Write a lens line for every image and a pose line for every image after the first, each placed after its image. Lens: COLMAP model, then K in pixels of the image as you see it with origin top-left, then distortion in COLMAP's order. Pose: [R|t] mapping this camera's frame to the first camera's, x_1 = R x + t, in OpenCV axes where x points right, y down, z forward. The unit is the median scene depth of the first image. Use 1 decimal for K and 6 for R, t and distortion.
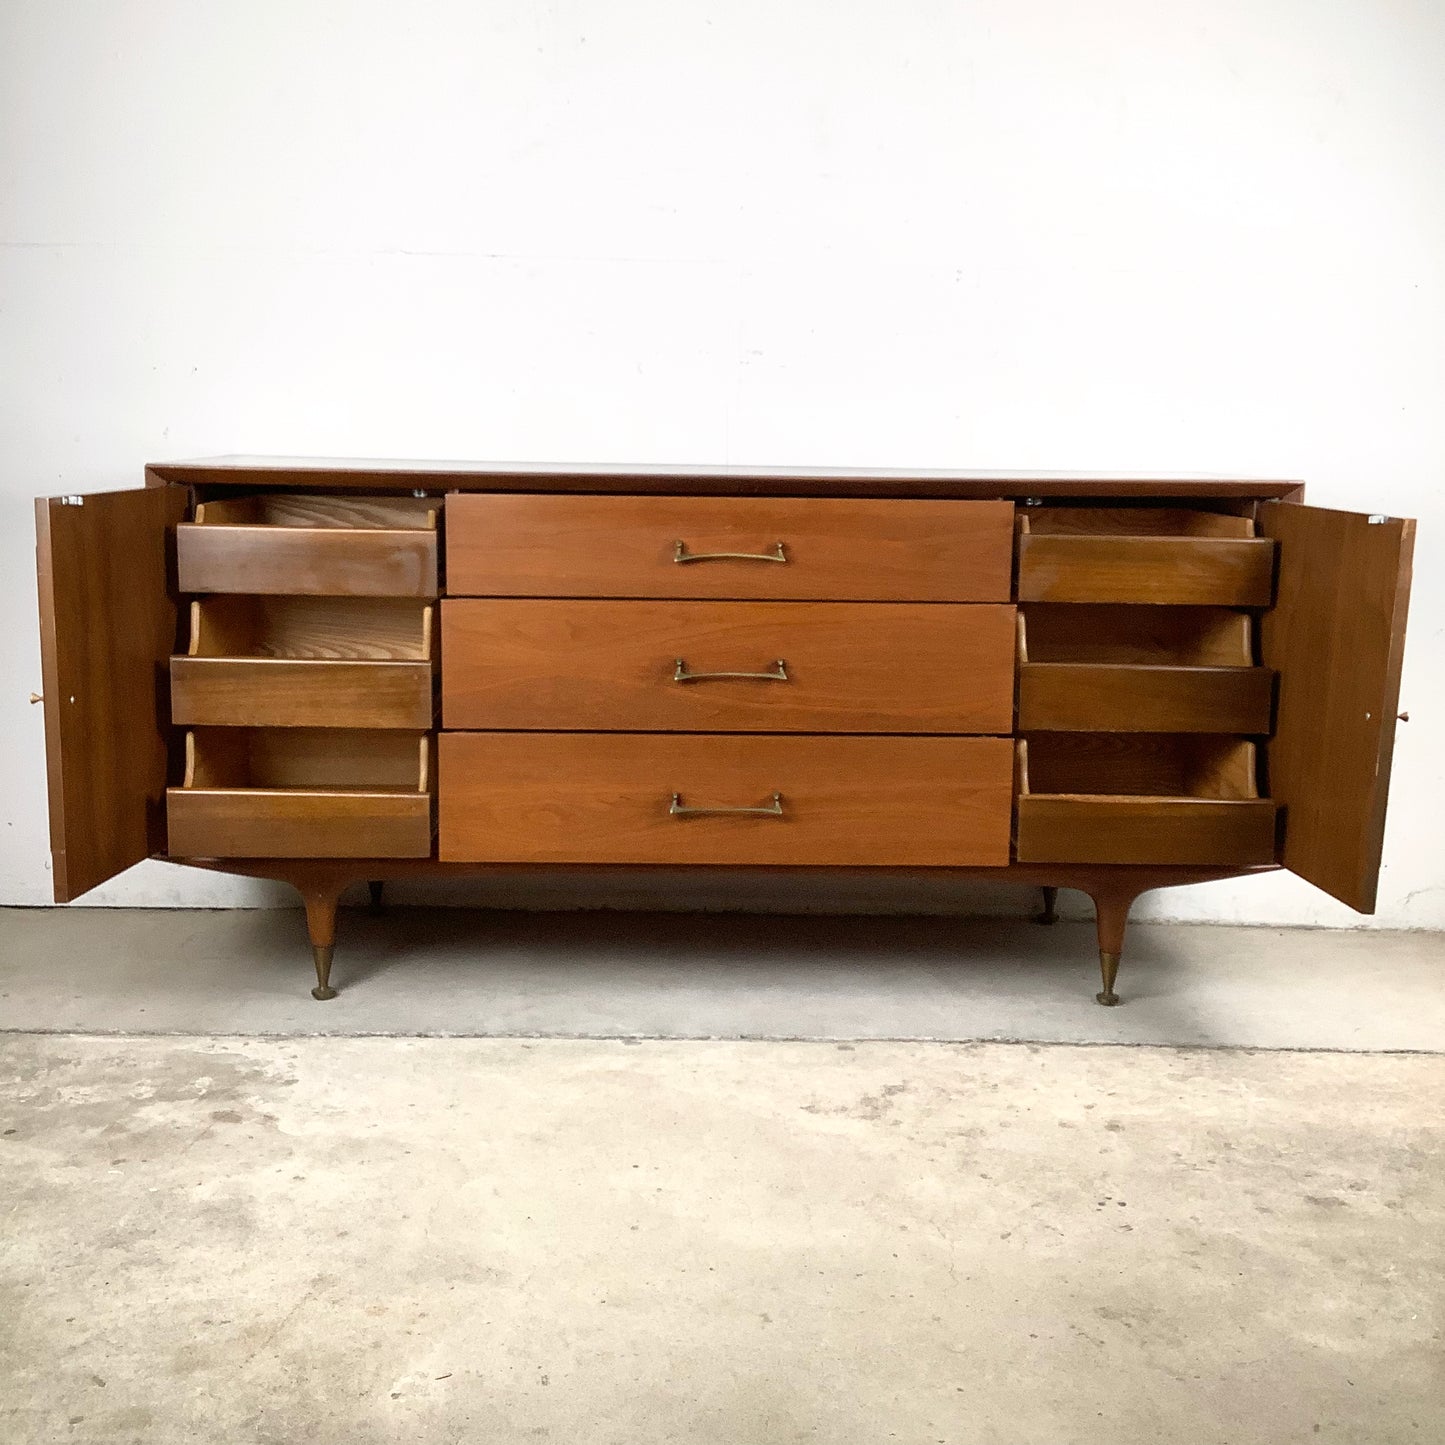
lens RADIAL K [[1754.0, 0, 713.1], [0, 1754.0, 711.2], [0, 0, 1]] dist [0.065745, 0.000000]
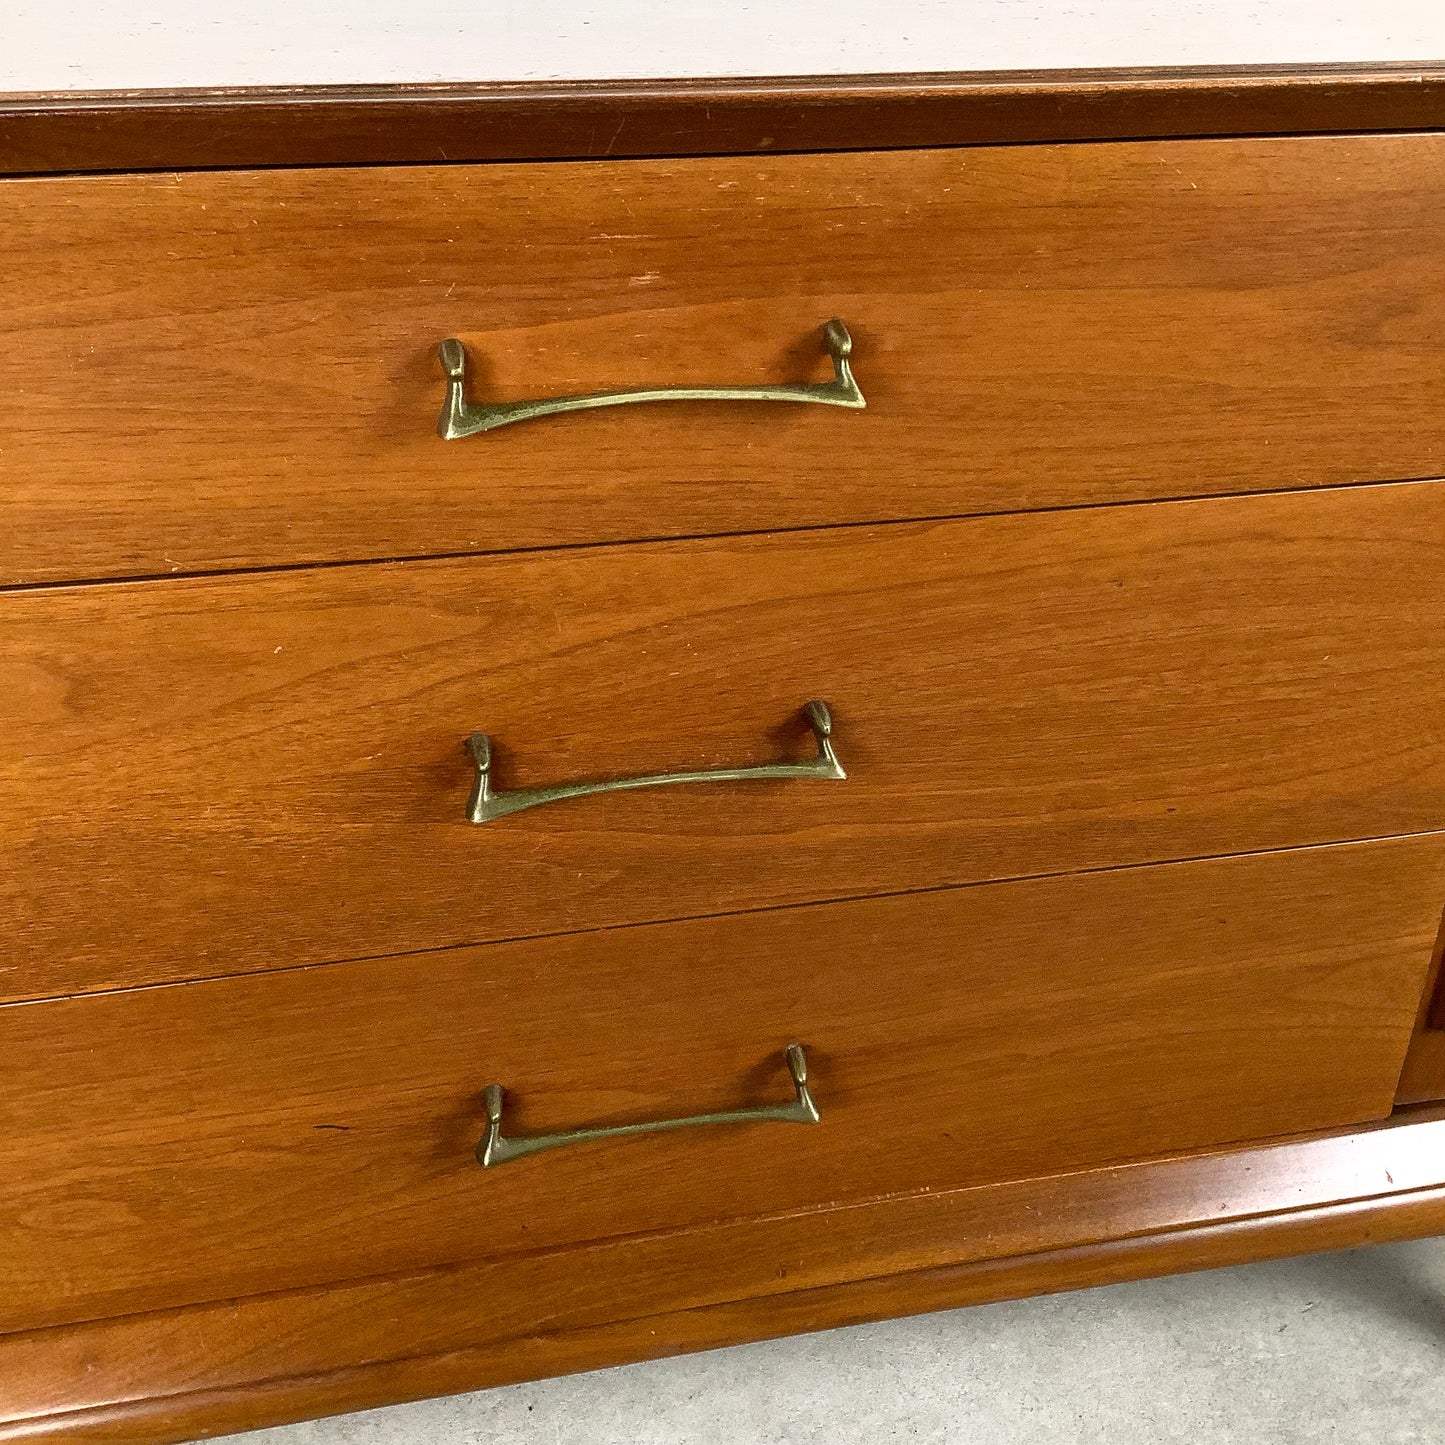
lens RADIAL K [[1754.0, 0, 723.5], [0, 1754.0, 723.5], [0, 0, 1]] dist [0.065745, 0.000000]
pose [[0.977814, -0.099191, 0.184502, -0.034538], [0.028050, 0.934851, 0.353930, -0.141447], [-0.207588, -0.340903, 0.916893, 0.781704]]
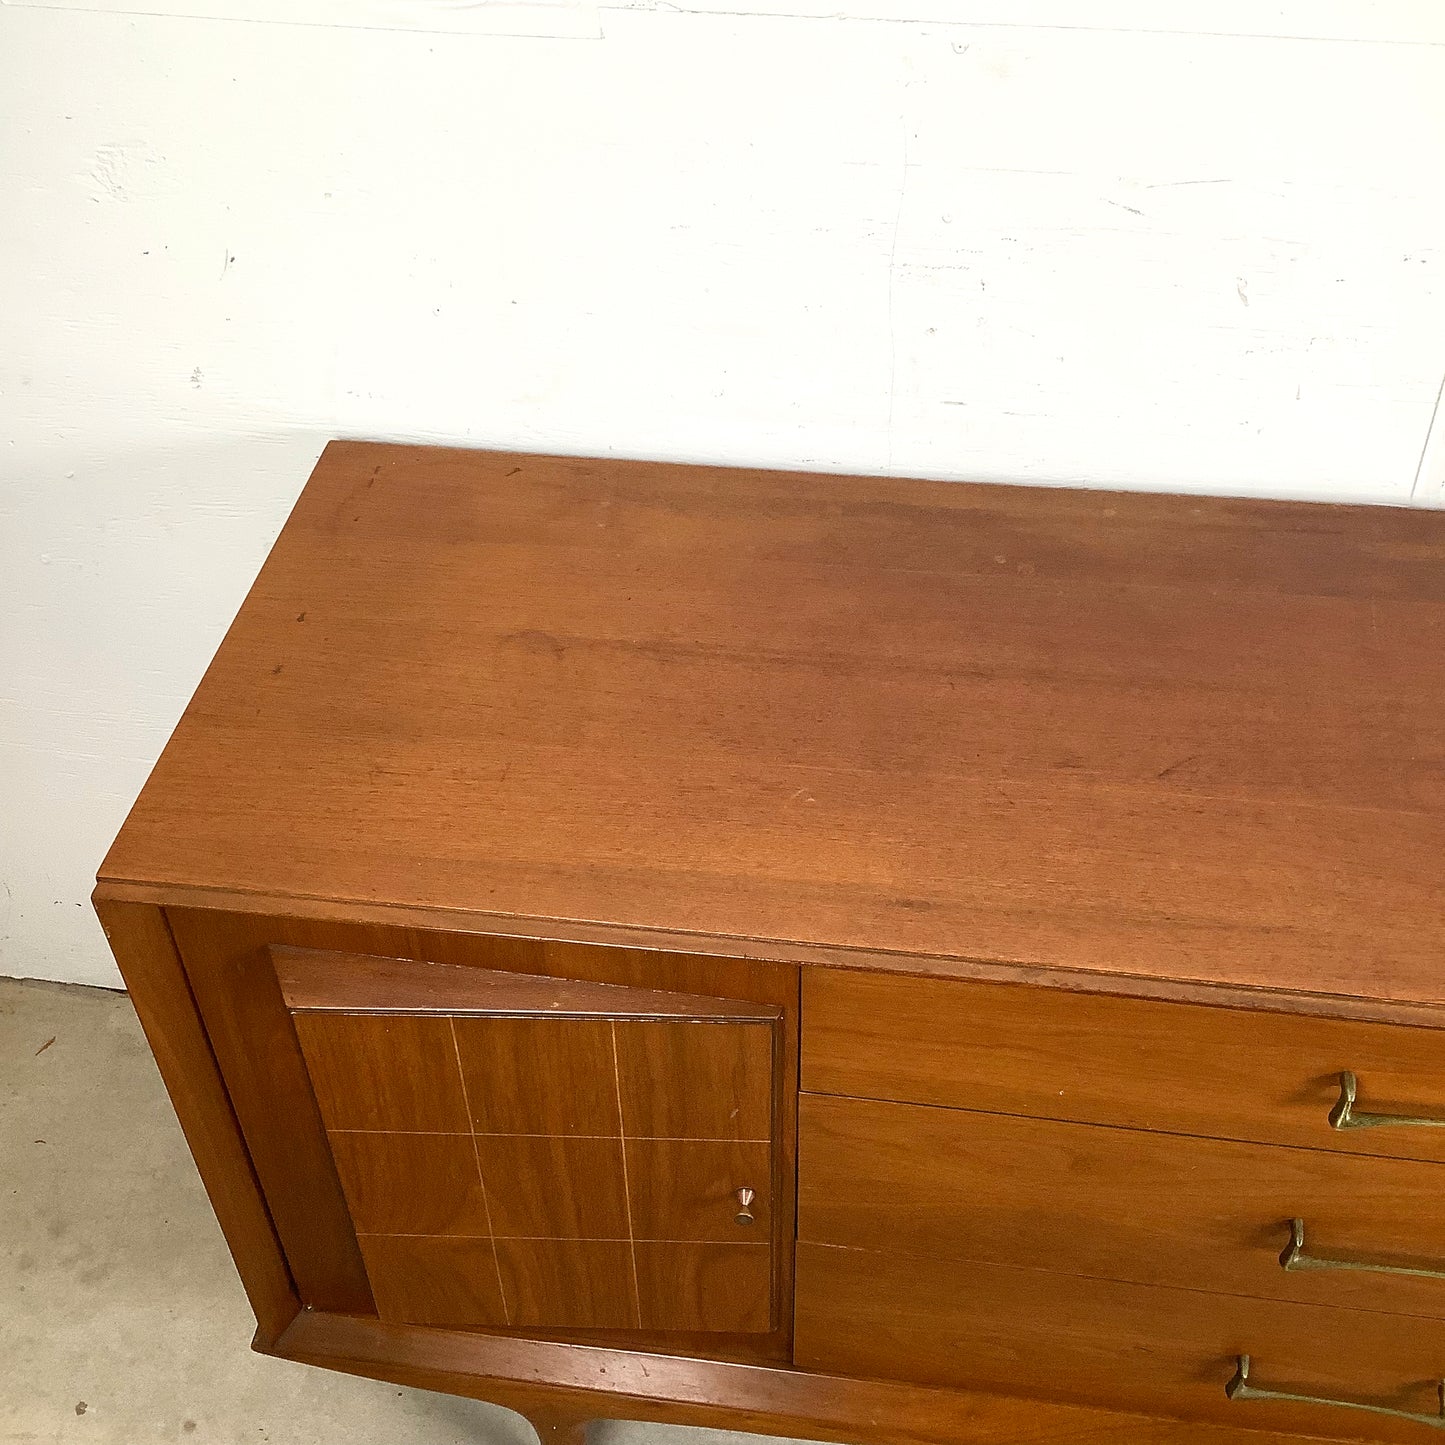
lens RADIAL K [[1754.0, 0, 713.6], [0, 1754.0, 722.7], [0, 0, 1]] dist [0.065745, 0.000000]
pose [[0.986146, 0.079859, -0.145390, -0.116310], [0.014427, 0.831870, 0.554783, -0.413298], [0.165250, -0.549194, 0.819193, 0.711545]]
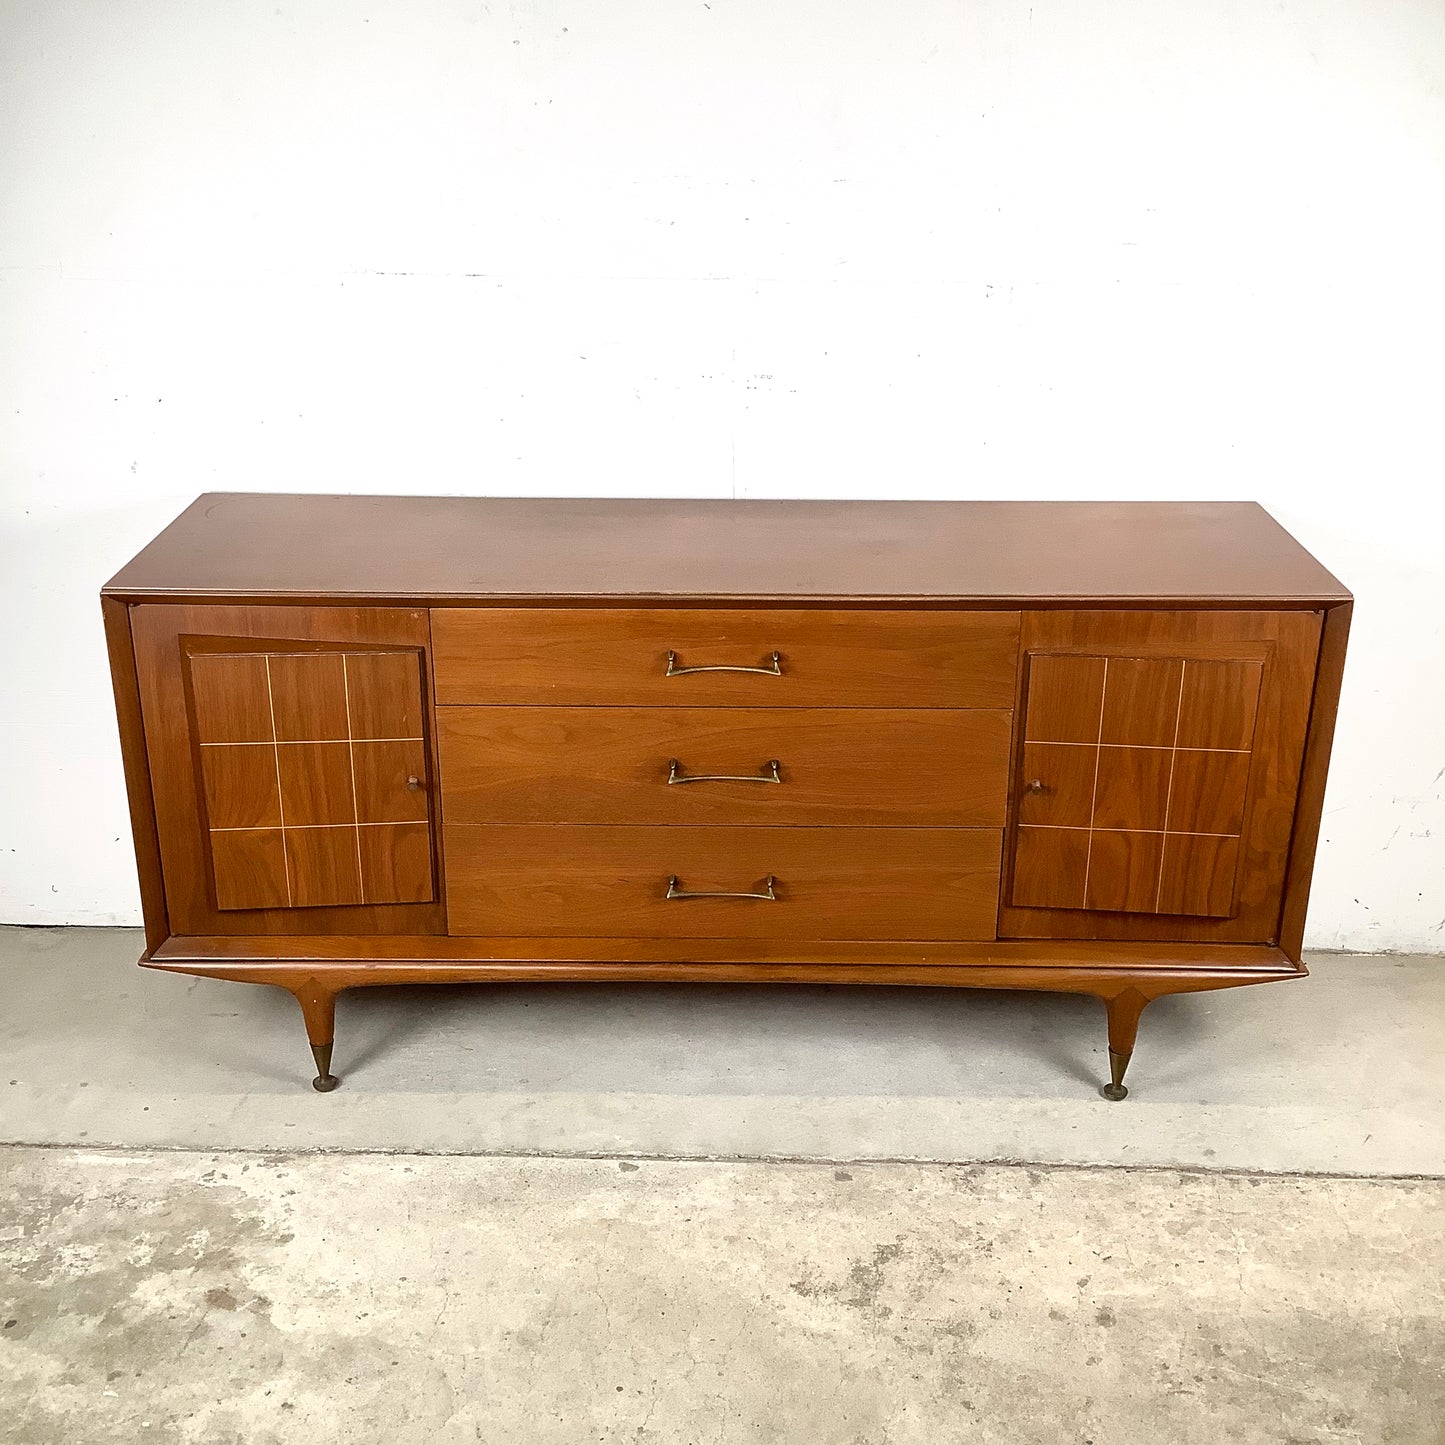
lens RADIAL K [[1754.0, 0, 717.6], [0, 1754.0, 714.8], [0, 0, 1]] dist [0.065745, 0.000000]
pose [[0.999348, 0.001584, -0.036082, 0.040121], [0.006862, 0.972514, 0.232744, -0.295792], [0.035459, -0.232840, 0.971868, 0.090044]]
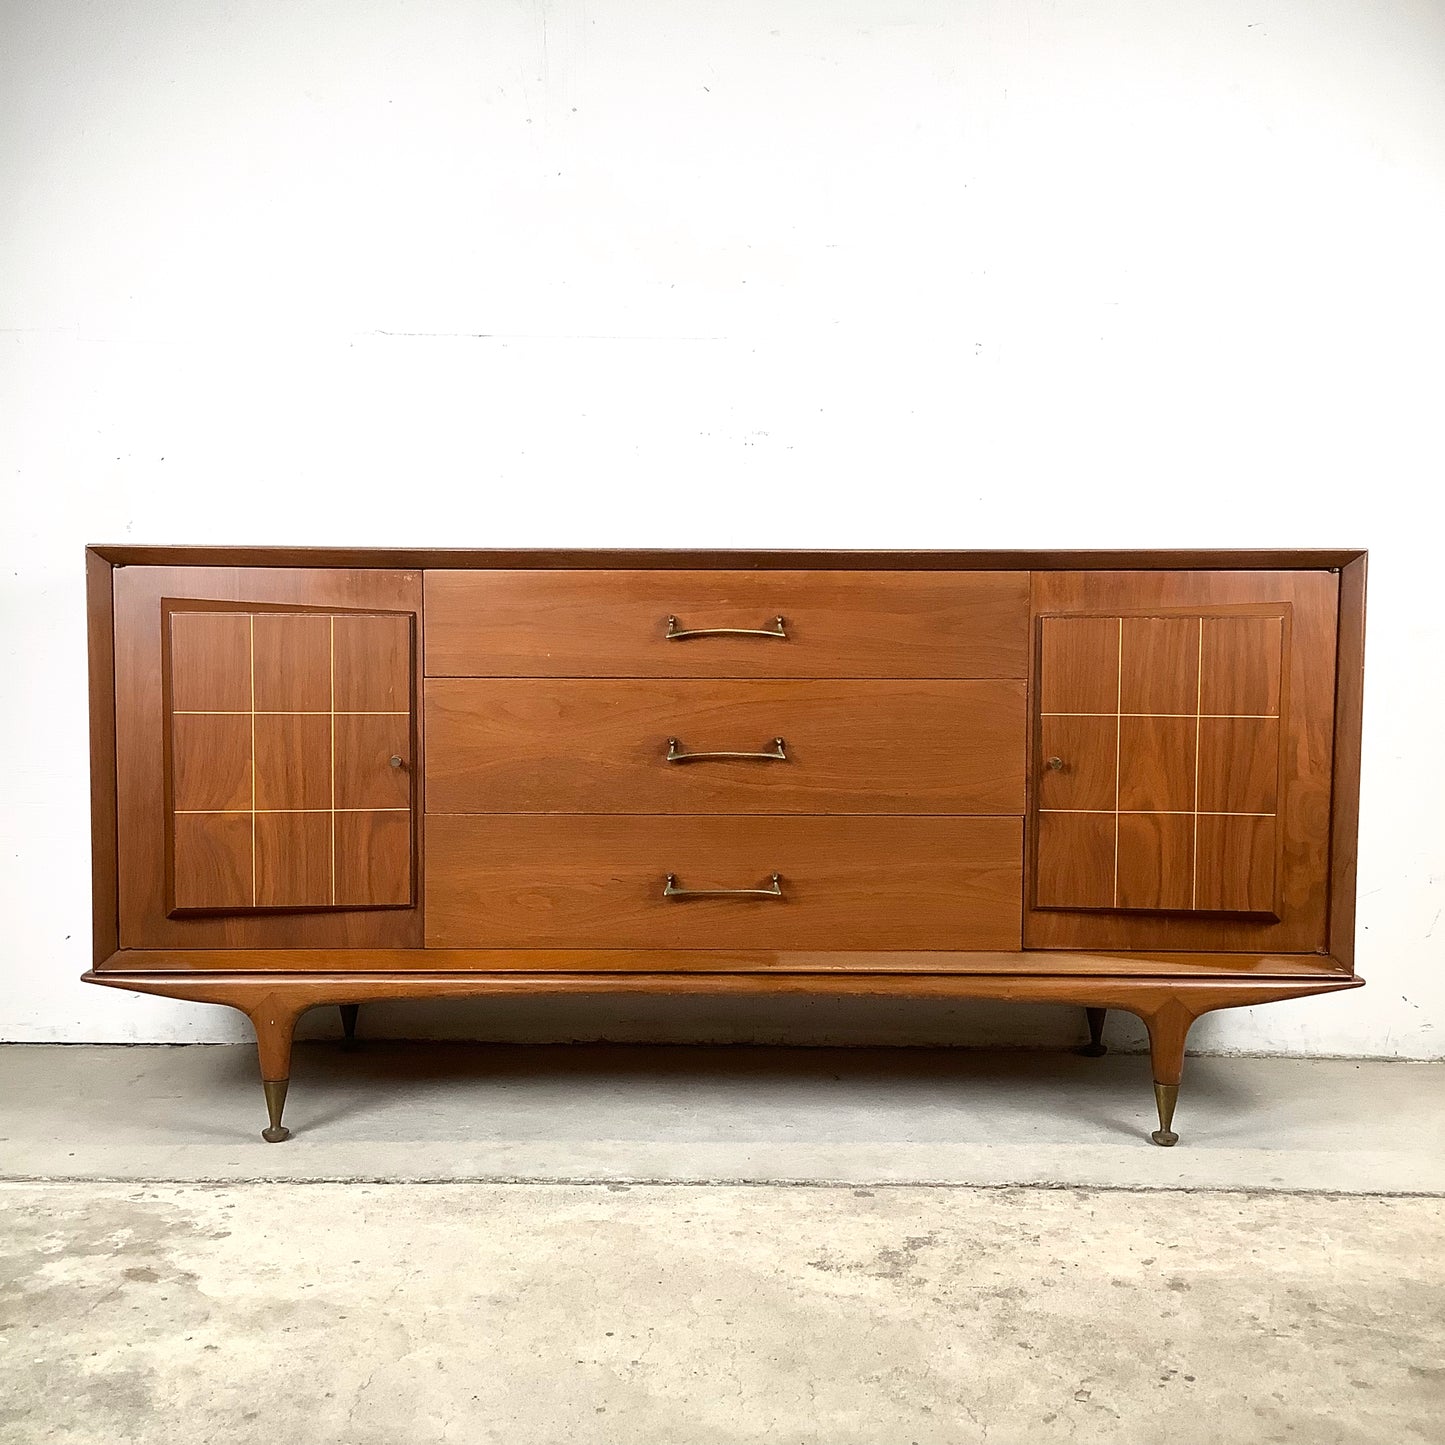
lens RADIAL K [[1754.0, 0, 716.9], [0, 1754.0, 723.2], [0, 0, 1]] dist [0.065745, 0.000000]
pose [[0.999722, -0.008485, -0.021985, 0.023881], [0.006676, 0.996685, -0.081078, 0.029551], [0.022600, 0.080909, 0.996465, 0.109268]]
